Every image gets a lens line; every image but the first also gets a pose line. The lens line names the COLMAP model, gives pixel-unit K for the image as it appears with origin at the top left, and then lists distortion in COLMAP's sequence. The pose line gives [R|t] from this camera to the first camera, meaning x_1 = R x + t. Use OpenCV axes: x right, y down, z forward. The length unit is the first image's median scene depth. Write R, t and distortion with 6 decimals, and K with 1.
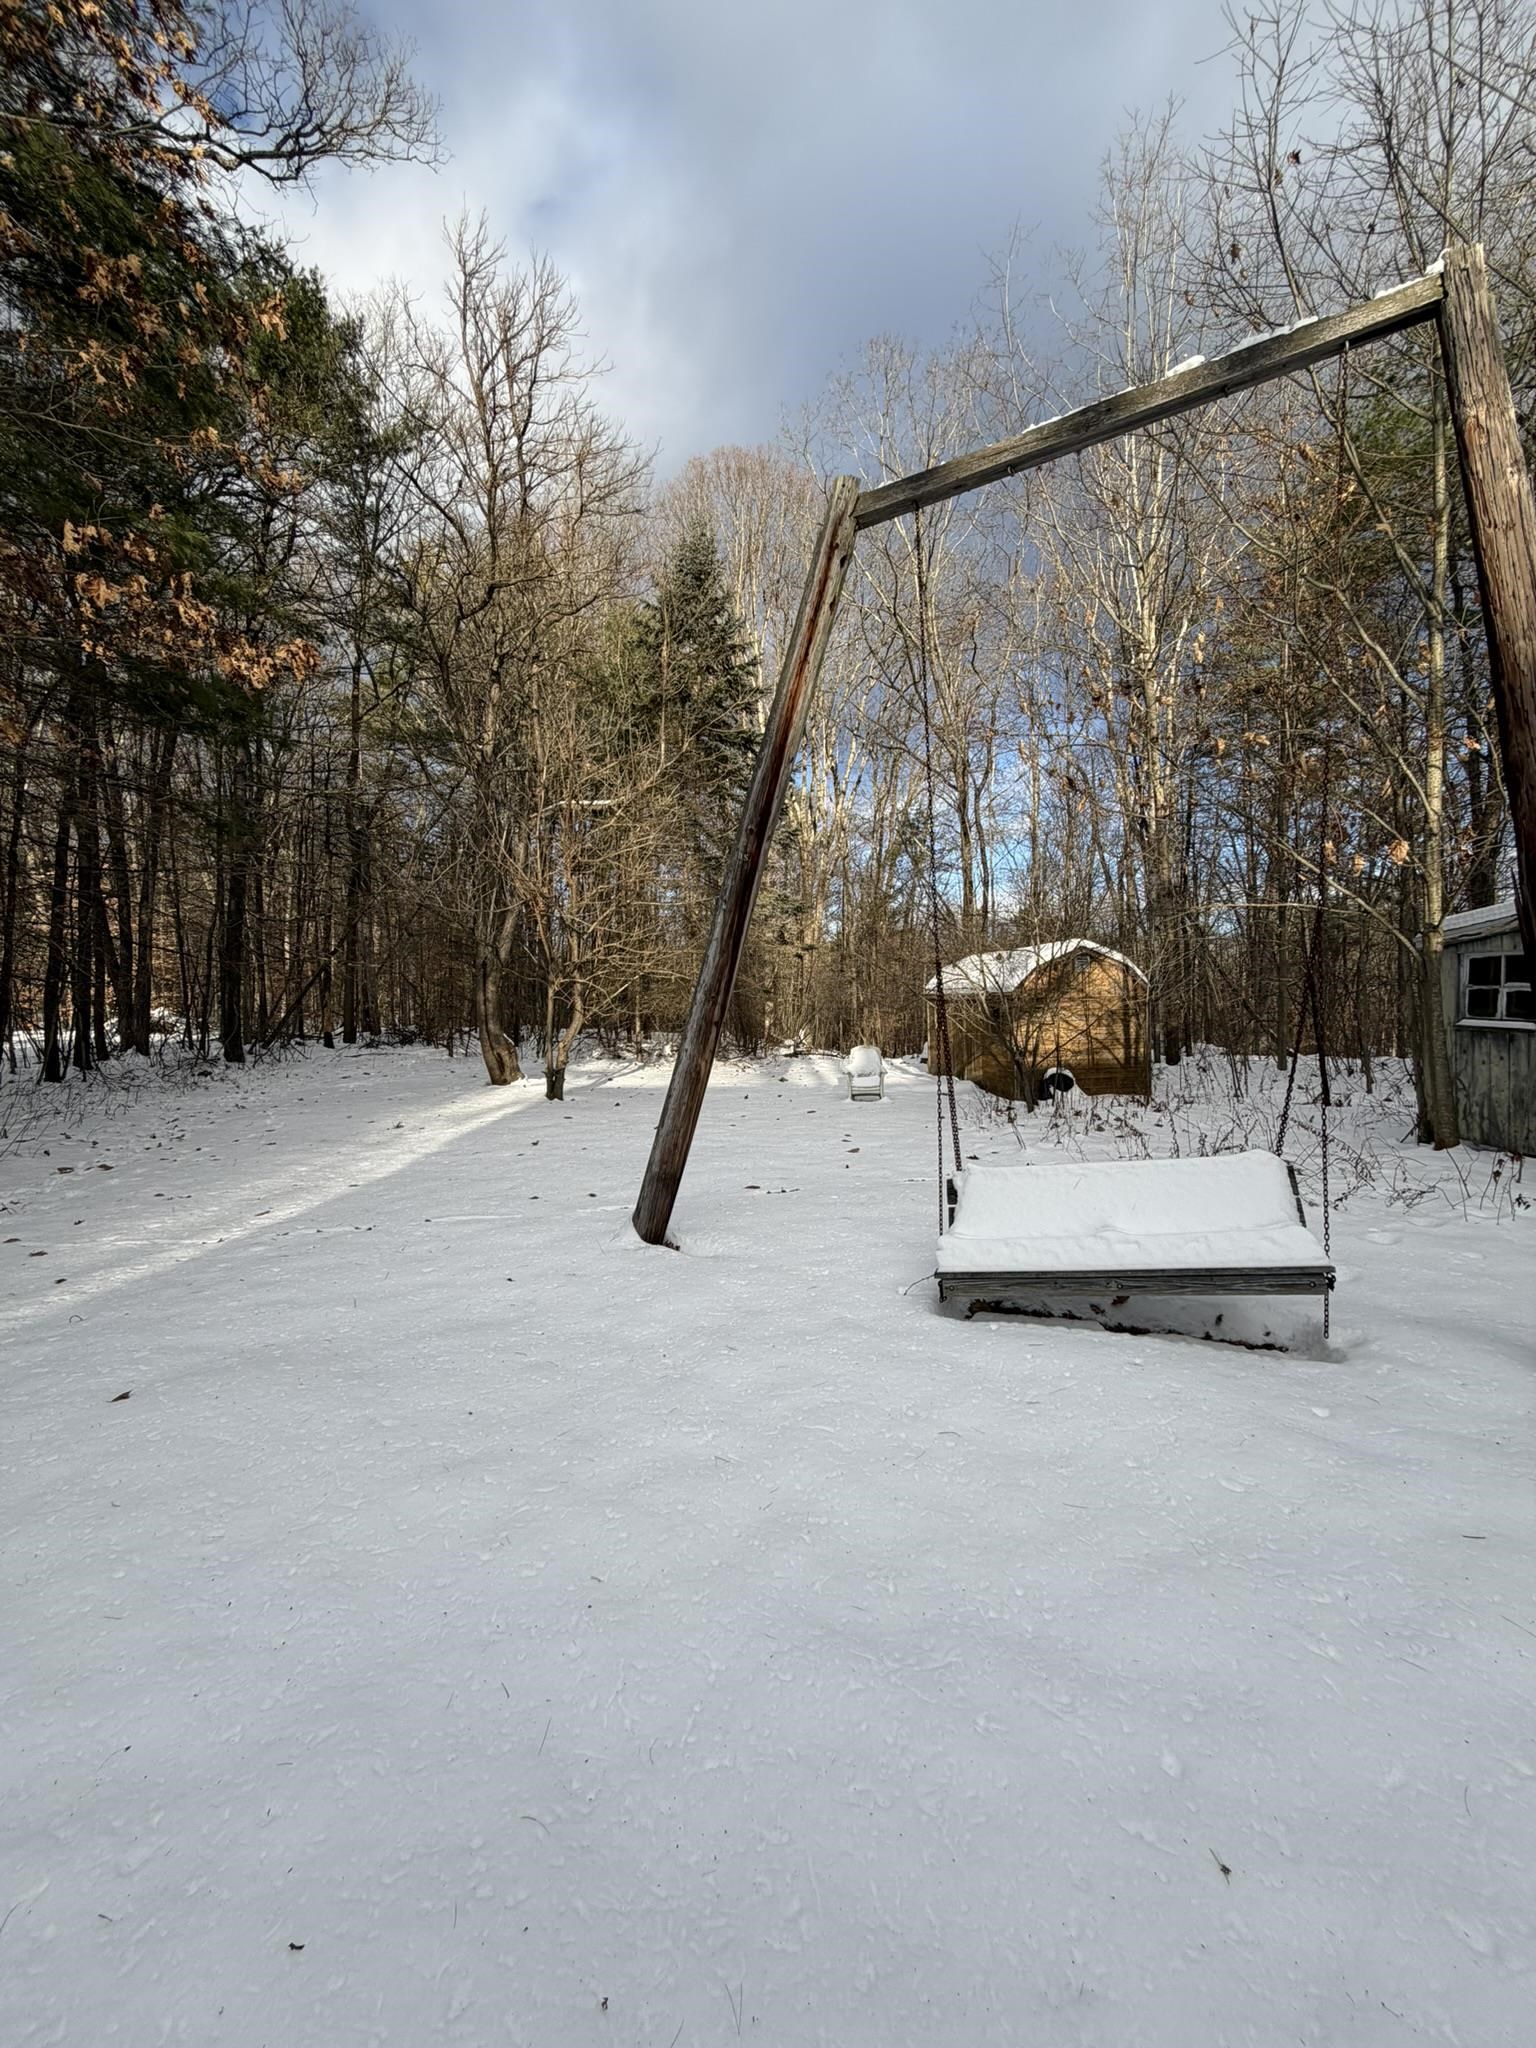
lens RADIAL K [[818.9, 0, 764.0], [0, 818.9, 1016.5], [0, 0, 1]] dist [0.000500, 0.000694]
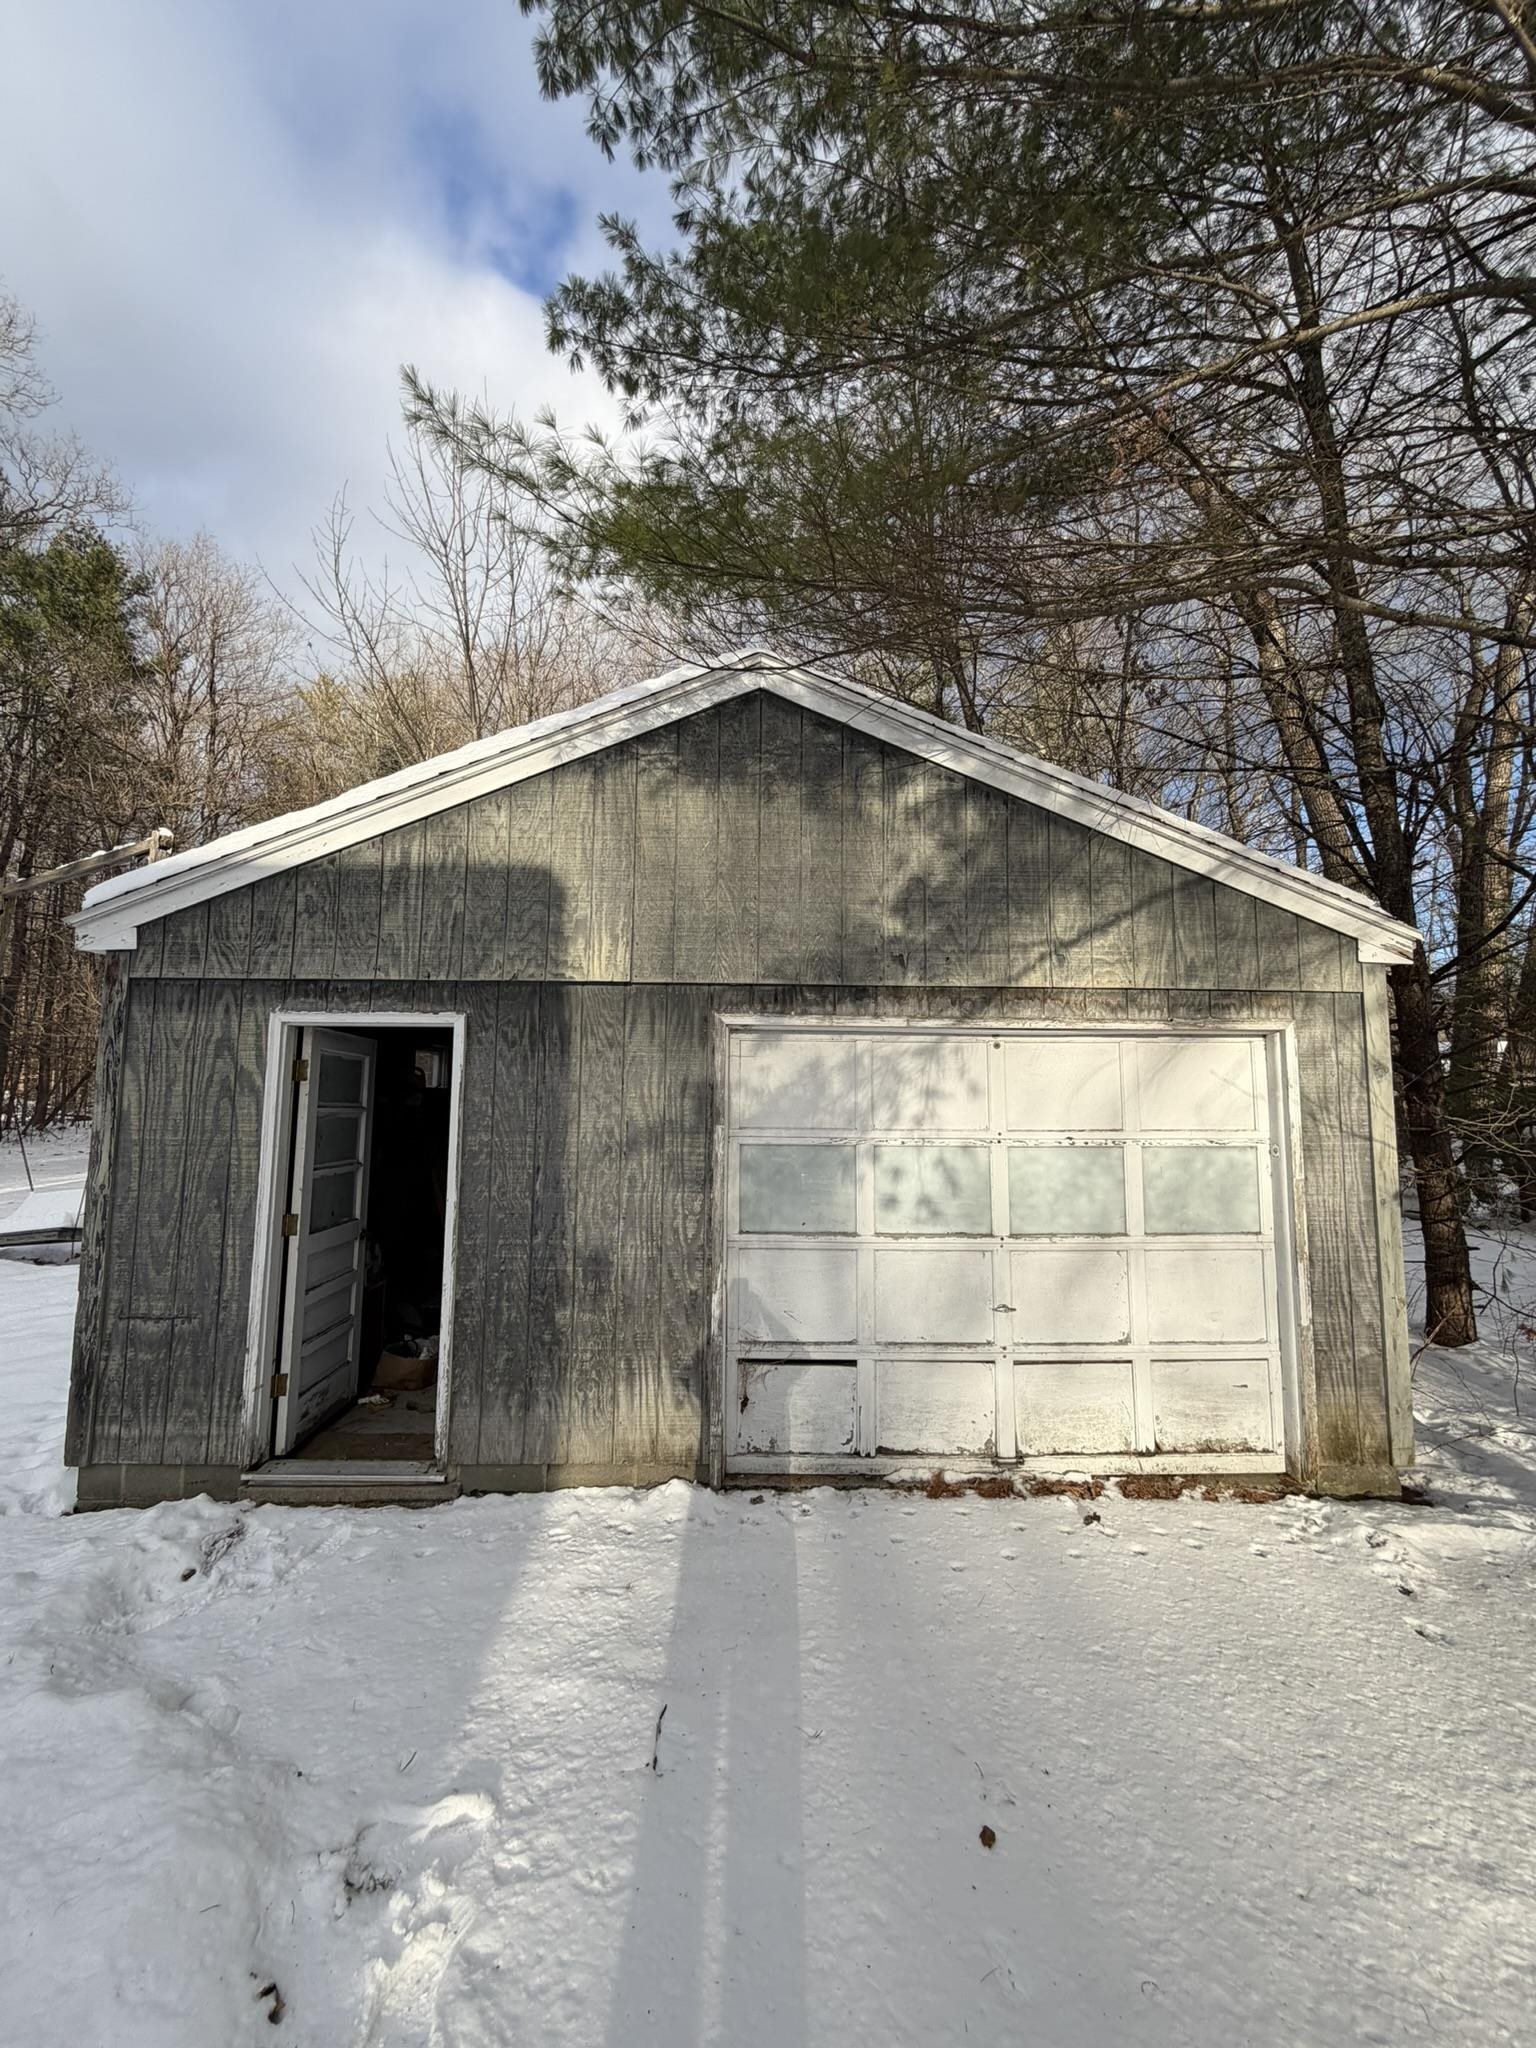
lens RADIAL K [[818.9, 0, 766.5], [0, 818.9, 1021.2], [0, 0, 1]] dist [0.000500, 0.000694]
pose [[0.998919, 0.021143, 0.041402, 0.681679], [-0.016762, 0.994496, -0.103423, -0.023213], [-0.043361, 0.102617, 0.993775, -0.412541]]
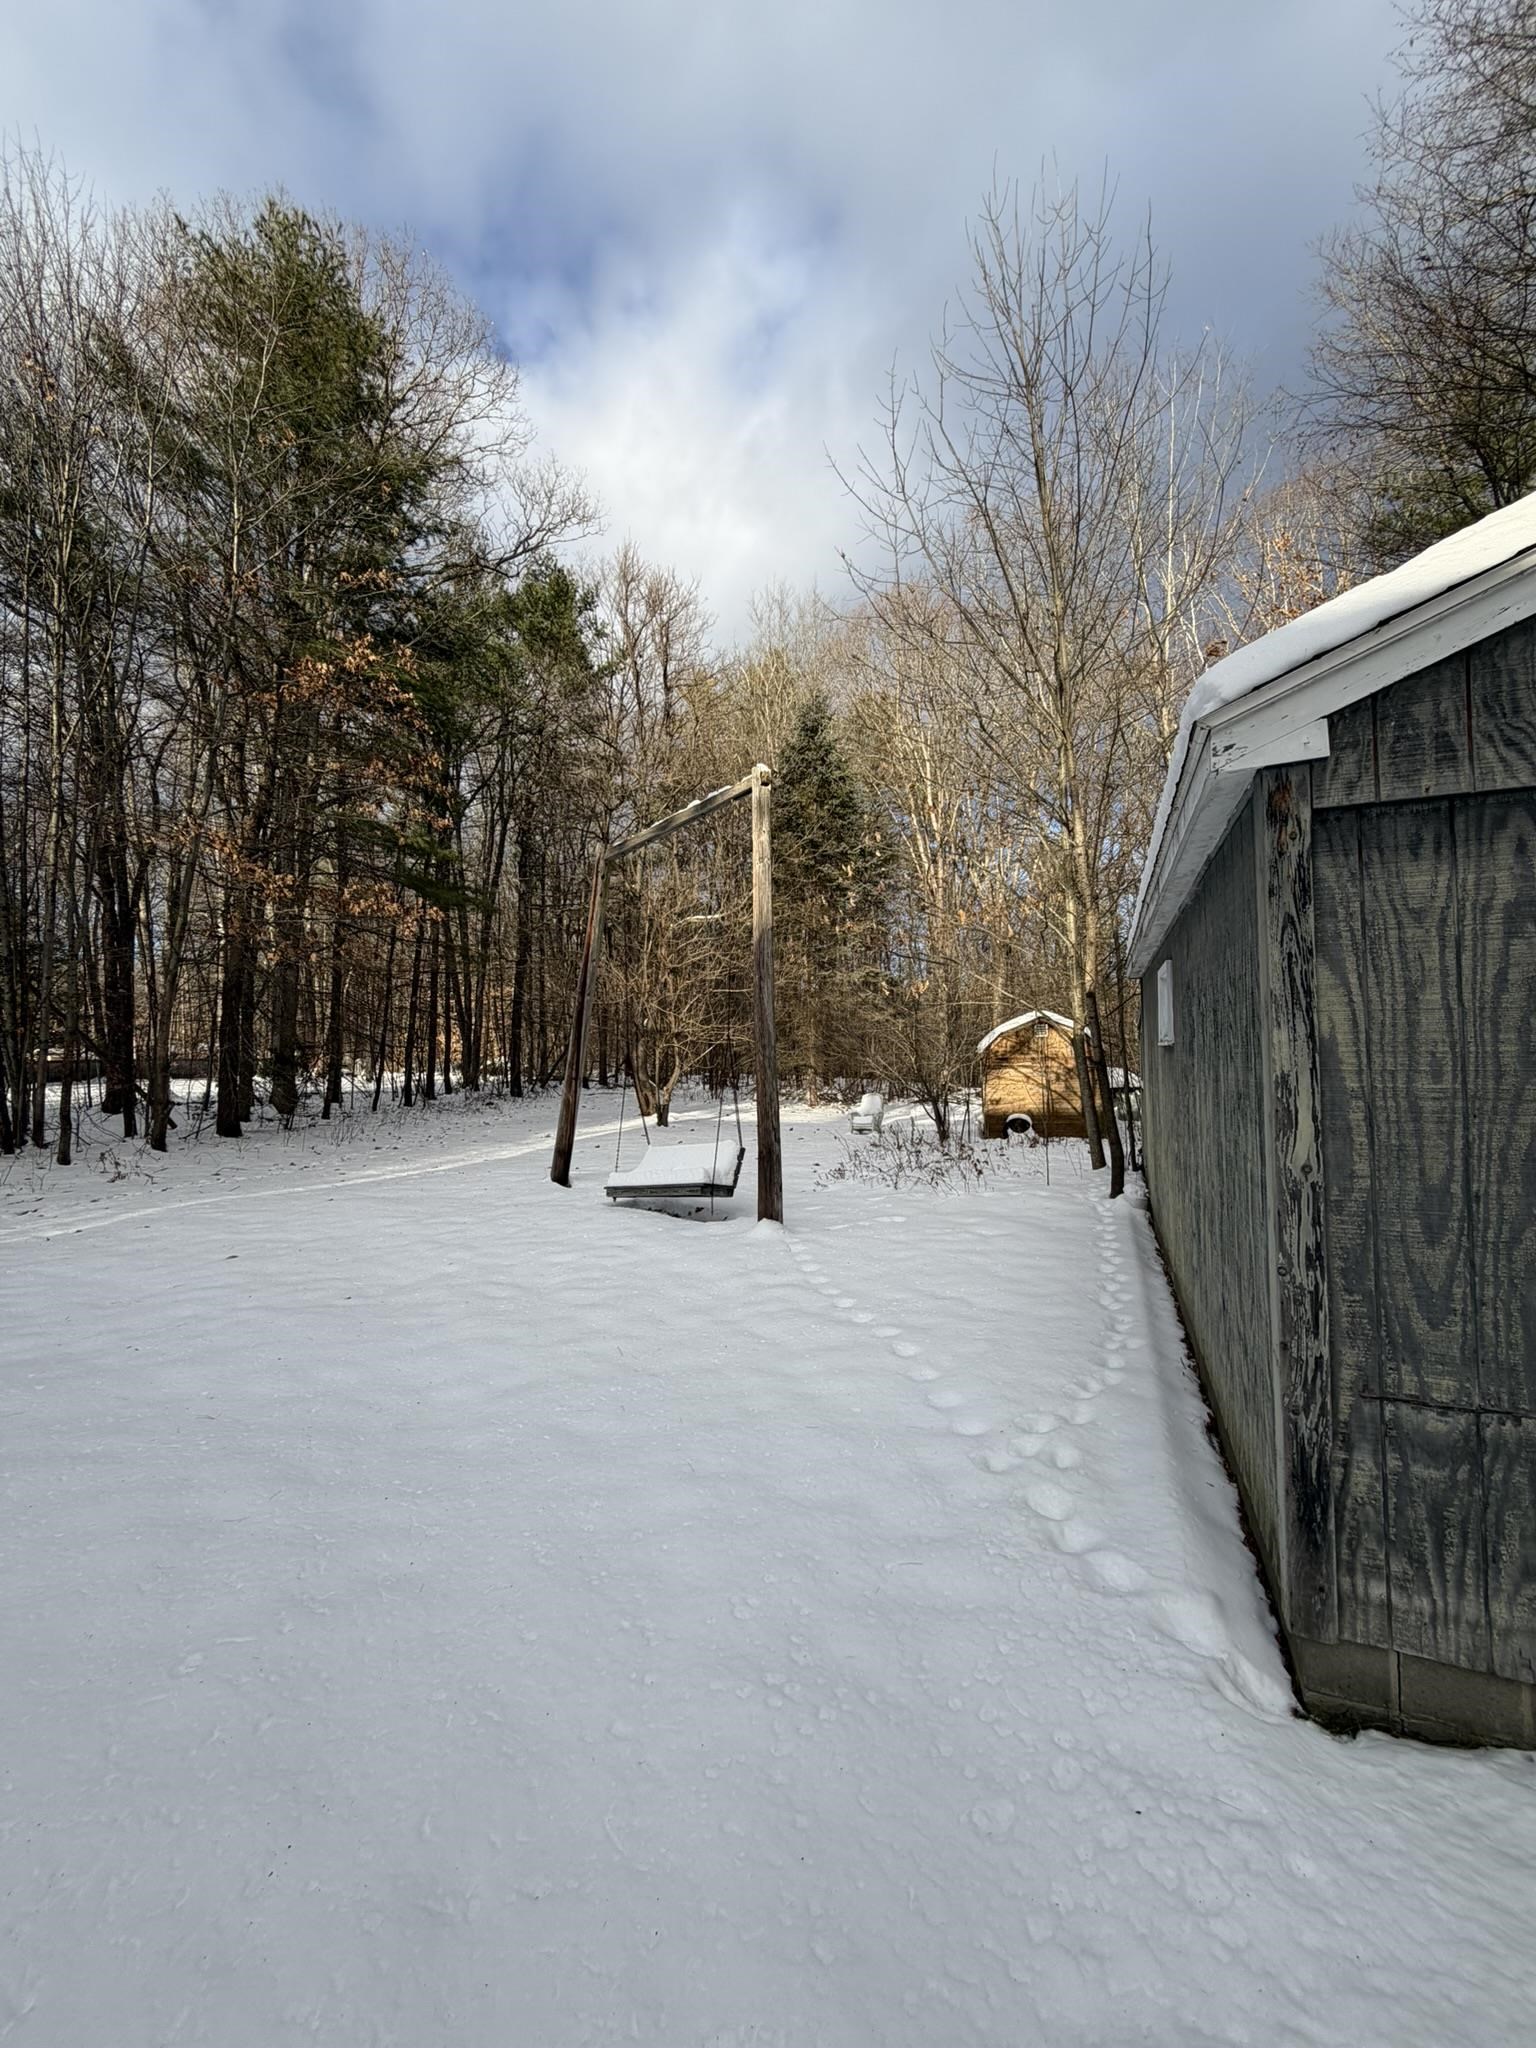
lens RADIAL K [[818.9, 0, 766.6], [0, 818.9, 1023.6], [0, 0, 1]] dist [0.000500, 0.000694]
pose [[0.935654, -0.010442, -0.352765, 0.436745], [-0.007008, 0.998815, -0.048153, -0.012869], [0.352850, 0.047527, 0.934472, -0.315080]]
